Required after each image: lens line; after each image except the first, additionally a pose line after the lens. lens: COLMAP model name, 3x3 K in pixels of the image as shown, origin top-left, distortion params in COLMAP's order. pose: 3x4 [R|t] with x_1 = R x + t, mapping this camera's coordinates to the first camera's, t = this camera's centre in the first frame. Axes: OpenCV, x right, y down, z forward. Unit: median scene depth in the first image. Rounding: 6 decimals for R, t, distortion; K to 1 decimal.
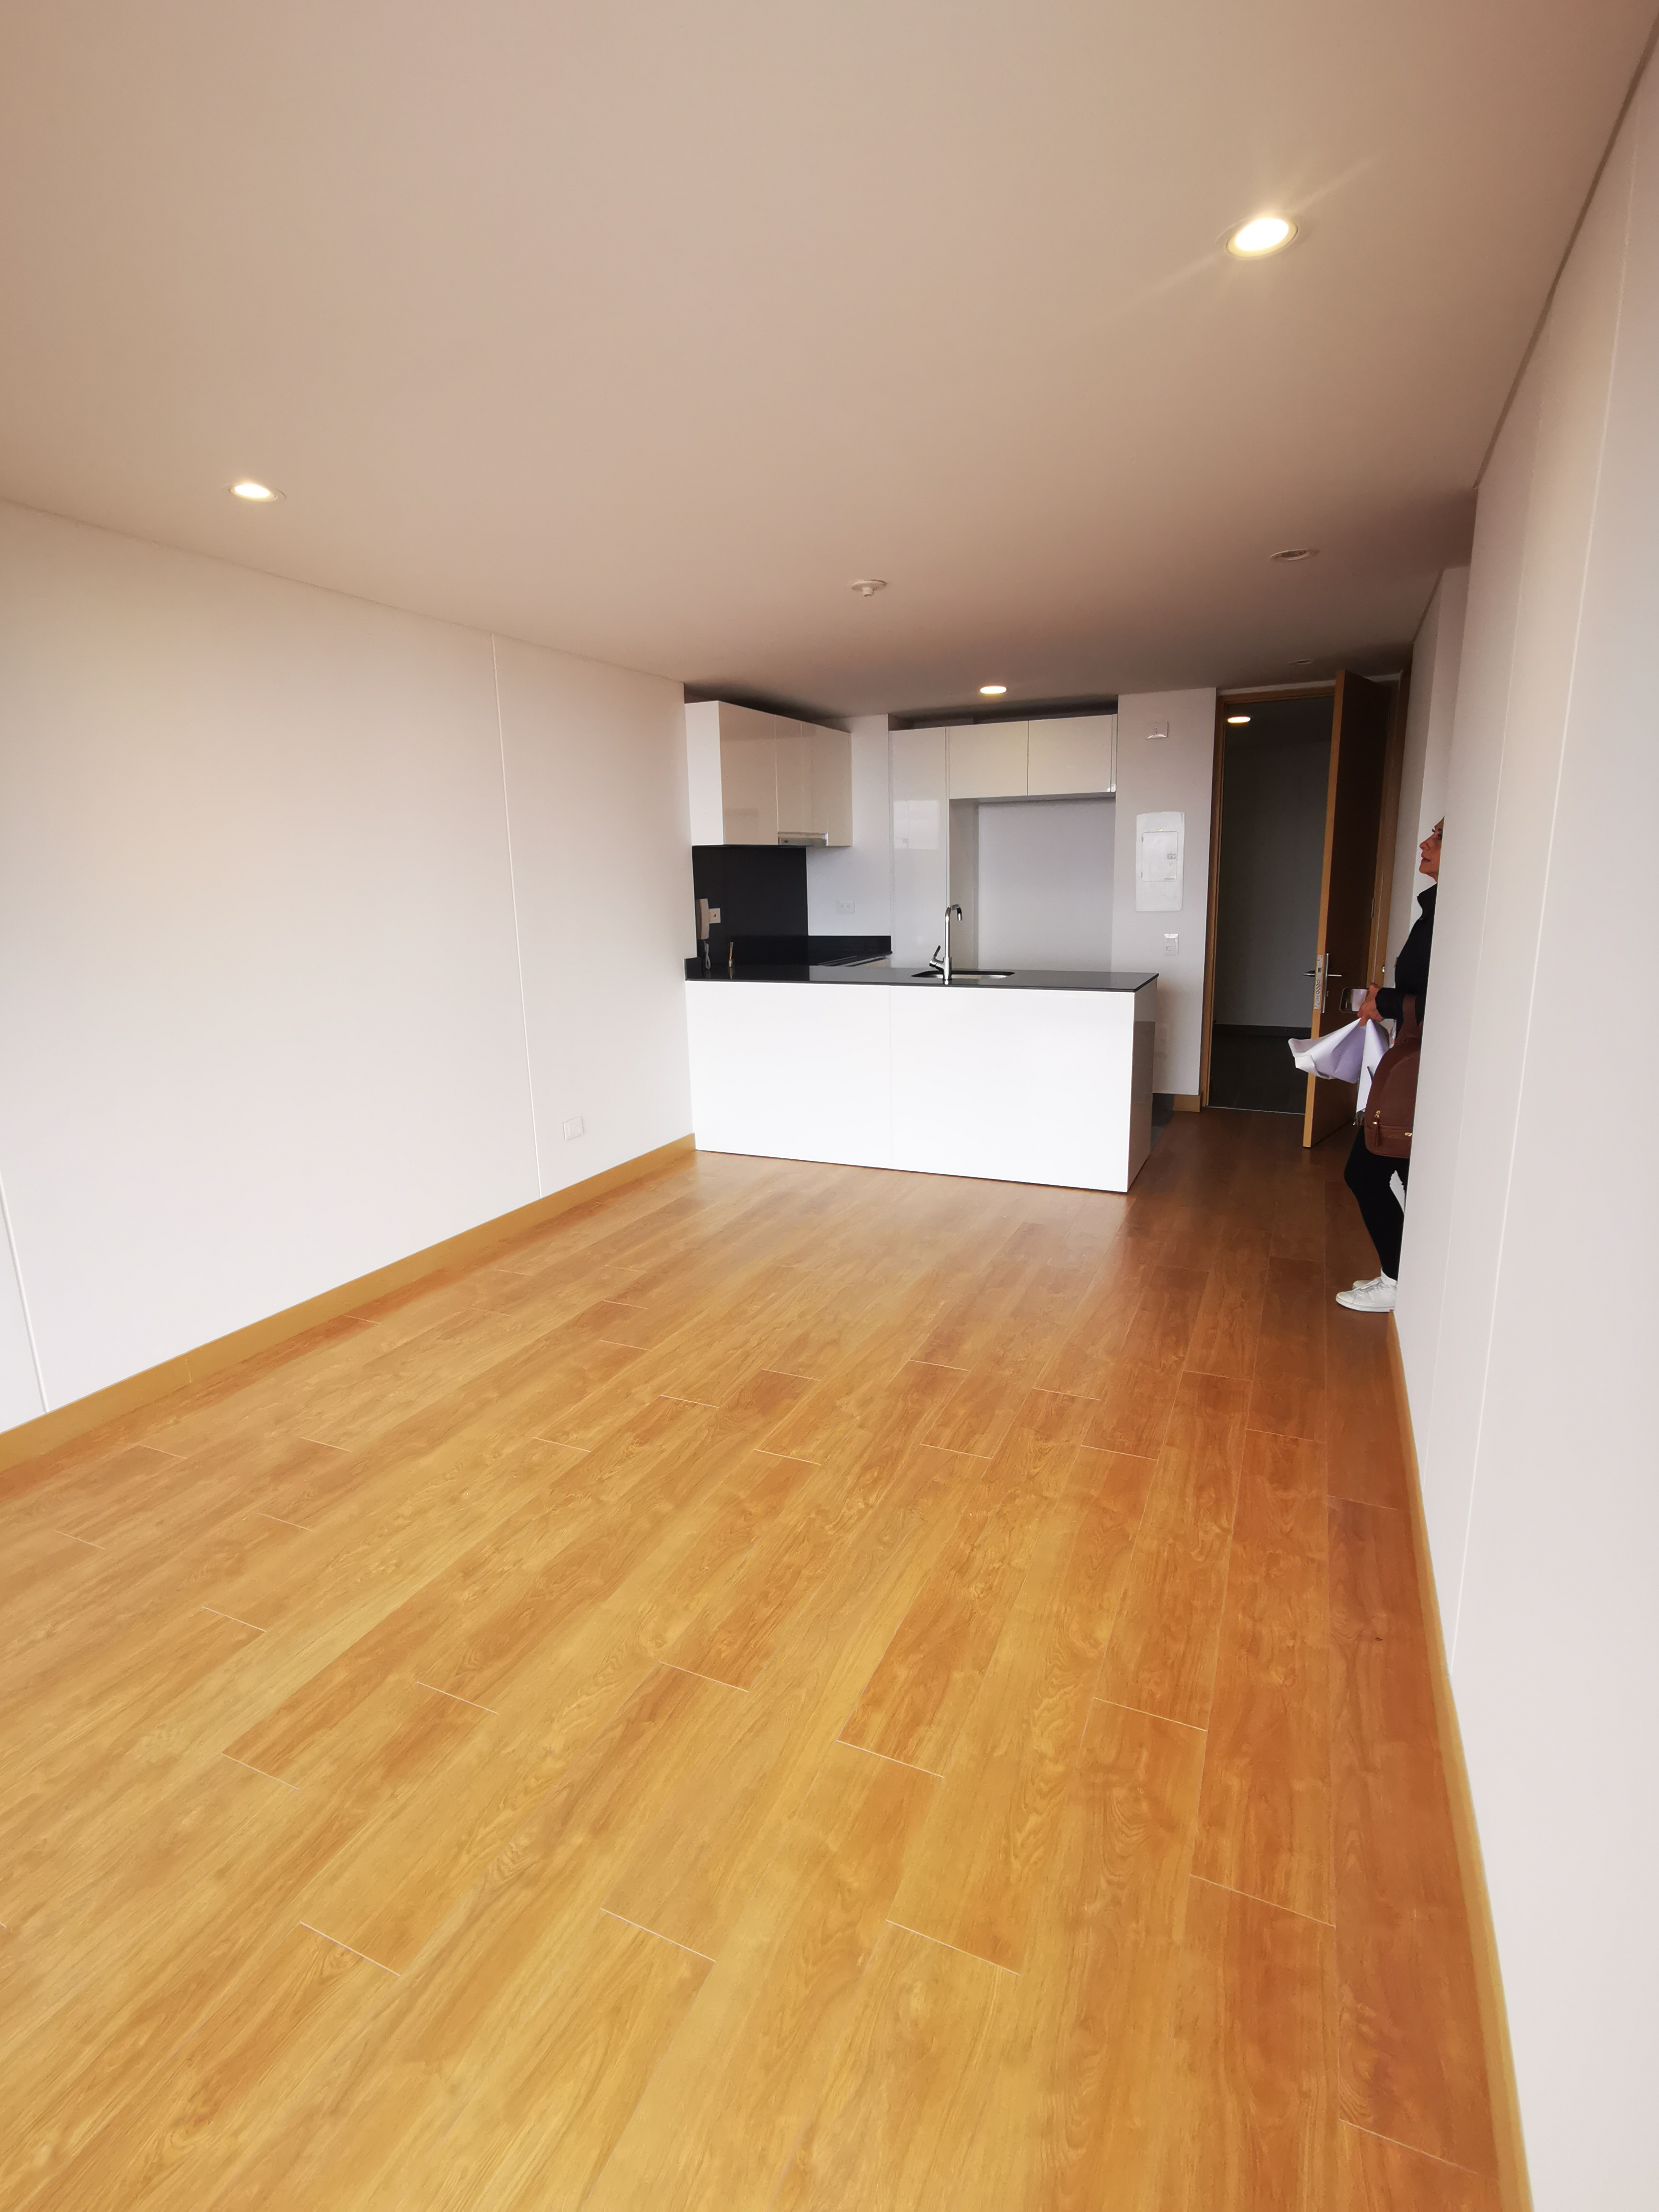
lens RADIAL K [[1064.5, 0, 829.5], [0, 1064.5, 1106.0], [0, 0, 1]] dist [-0.057555, 0.048612]
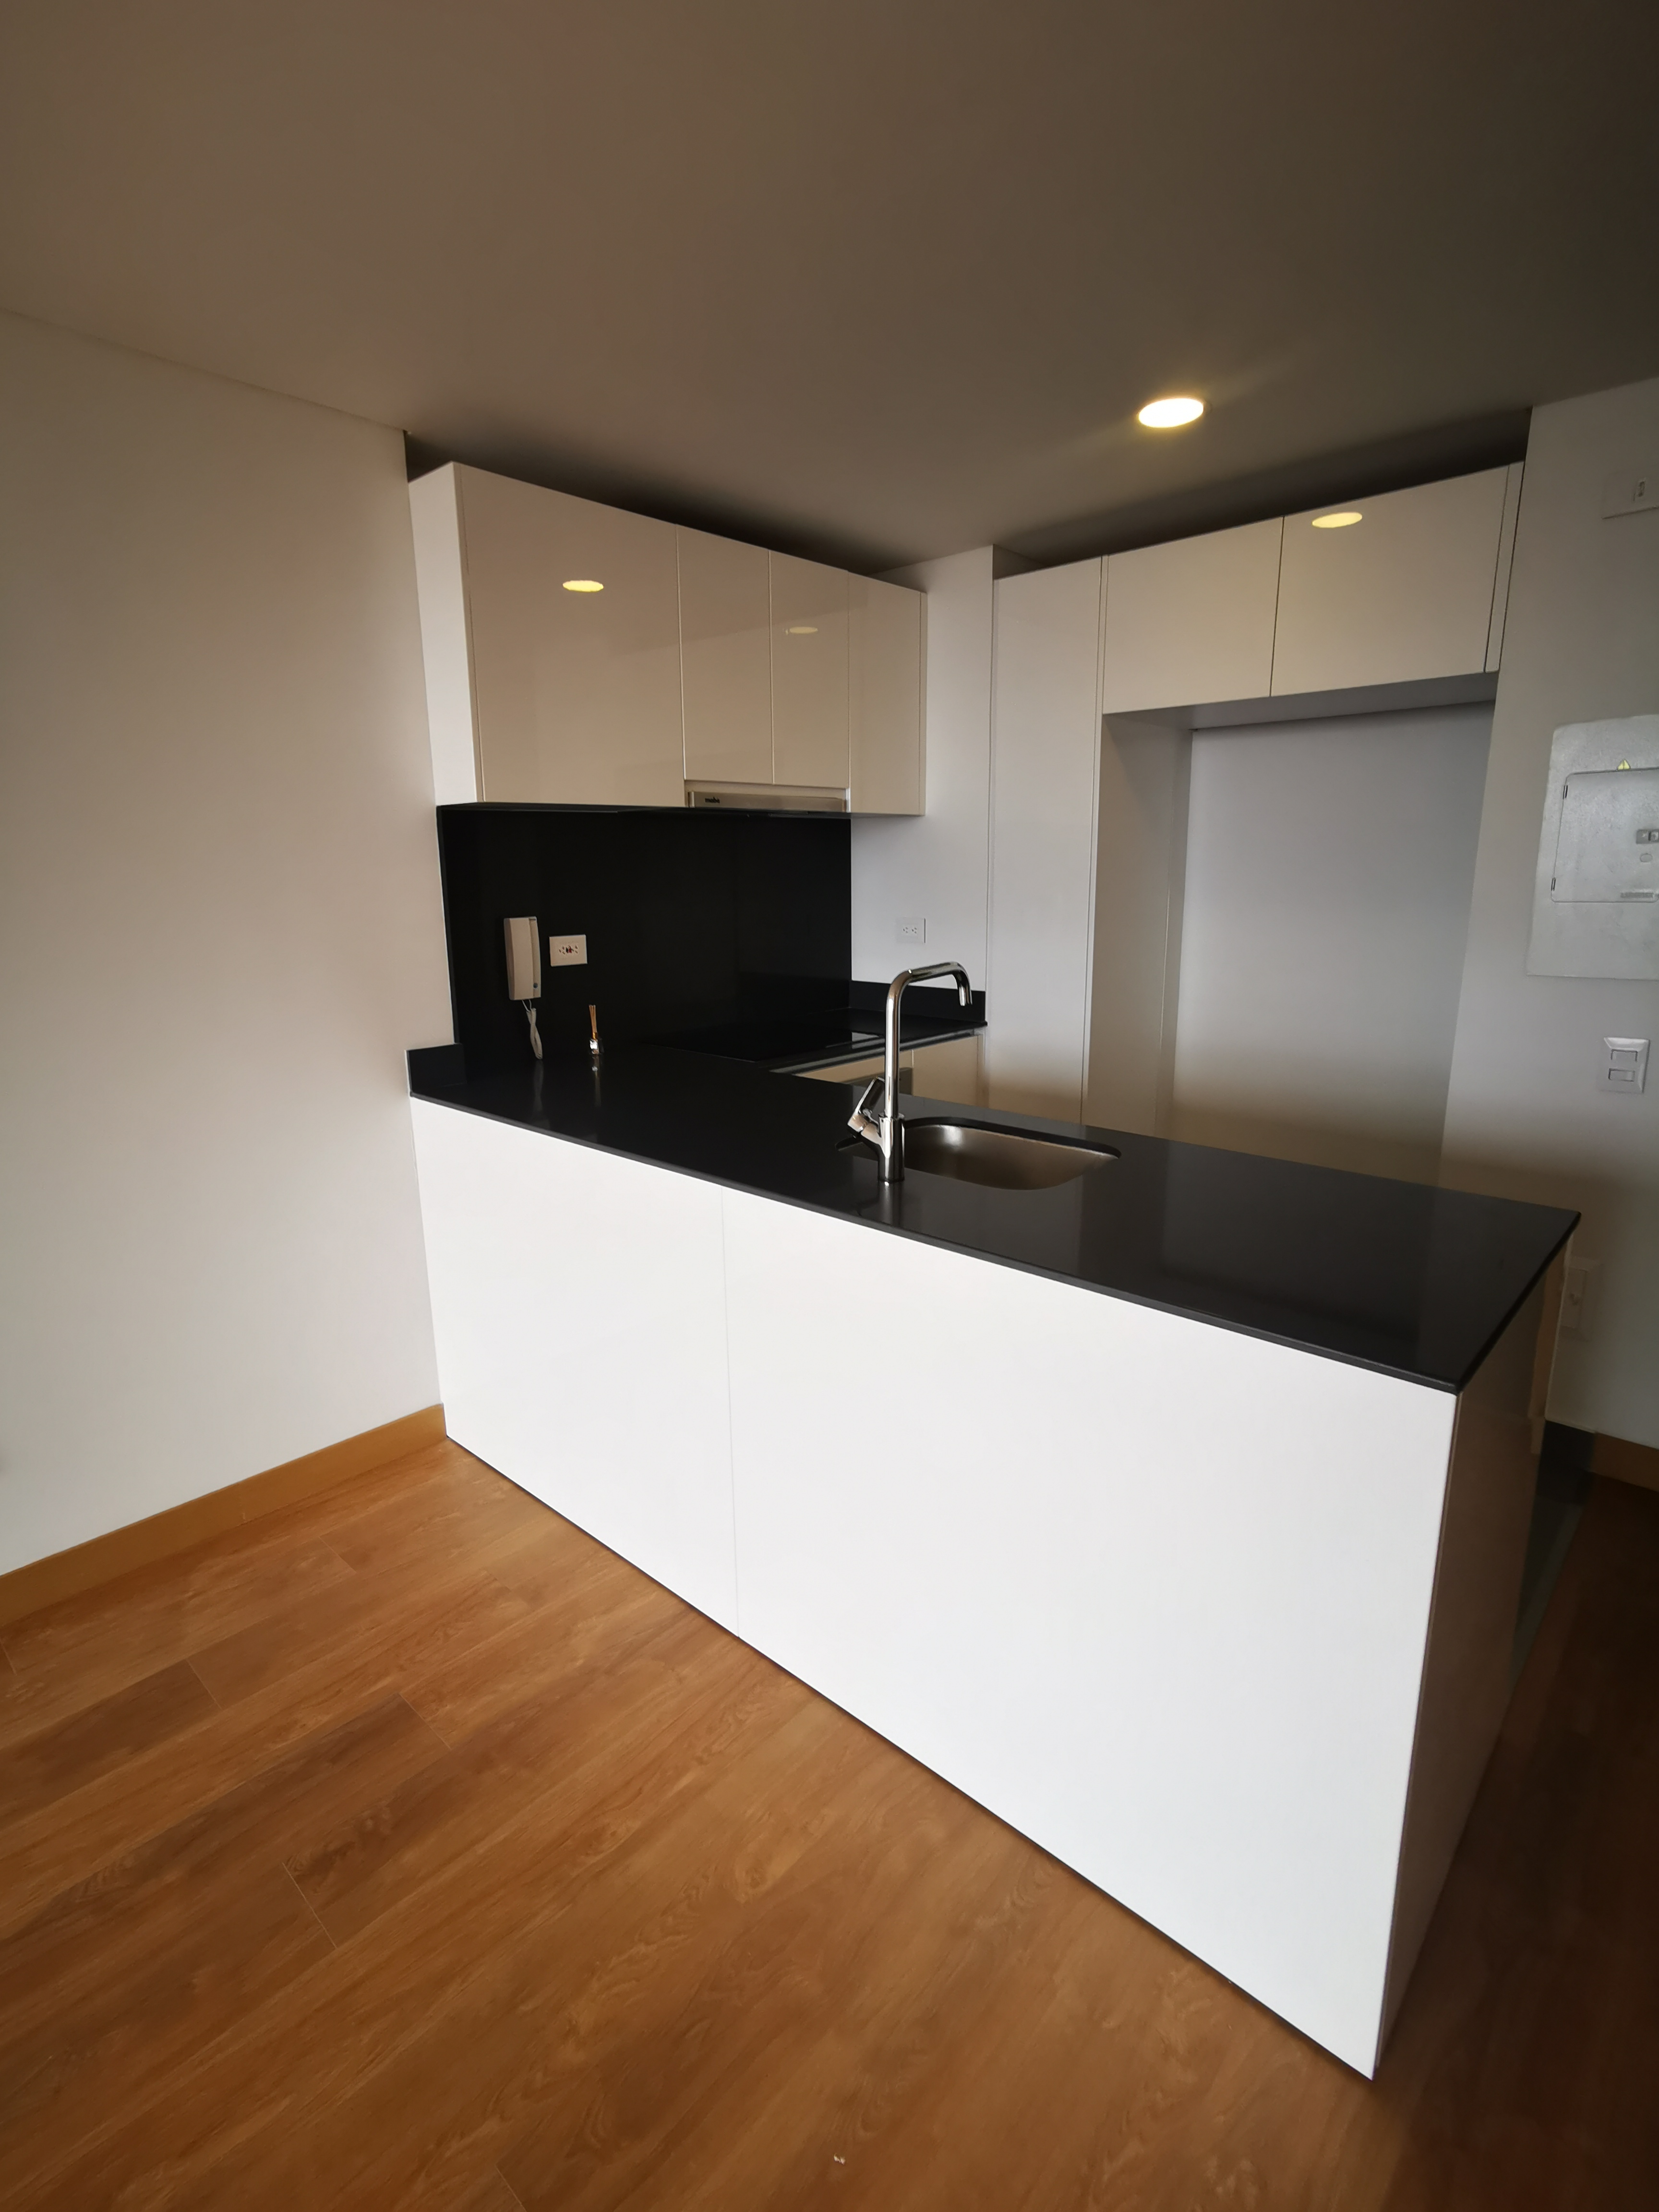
lens RADIAL K [[1125.9, 0, 829.5], [0, 1125.9, 1106.0], [0, 0, 1]] dist [0.018766, -0.000095]
pose [[0.957246, 0.076308, -0.279028, 0.149526], [-0.076202, 0.997029, 0.011244, -0.110726], [0.279057, 0.010499, 0.960217, 0.476504]]
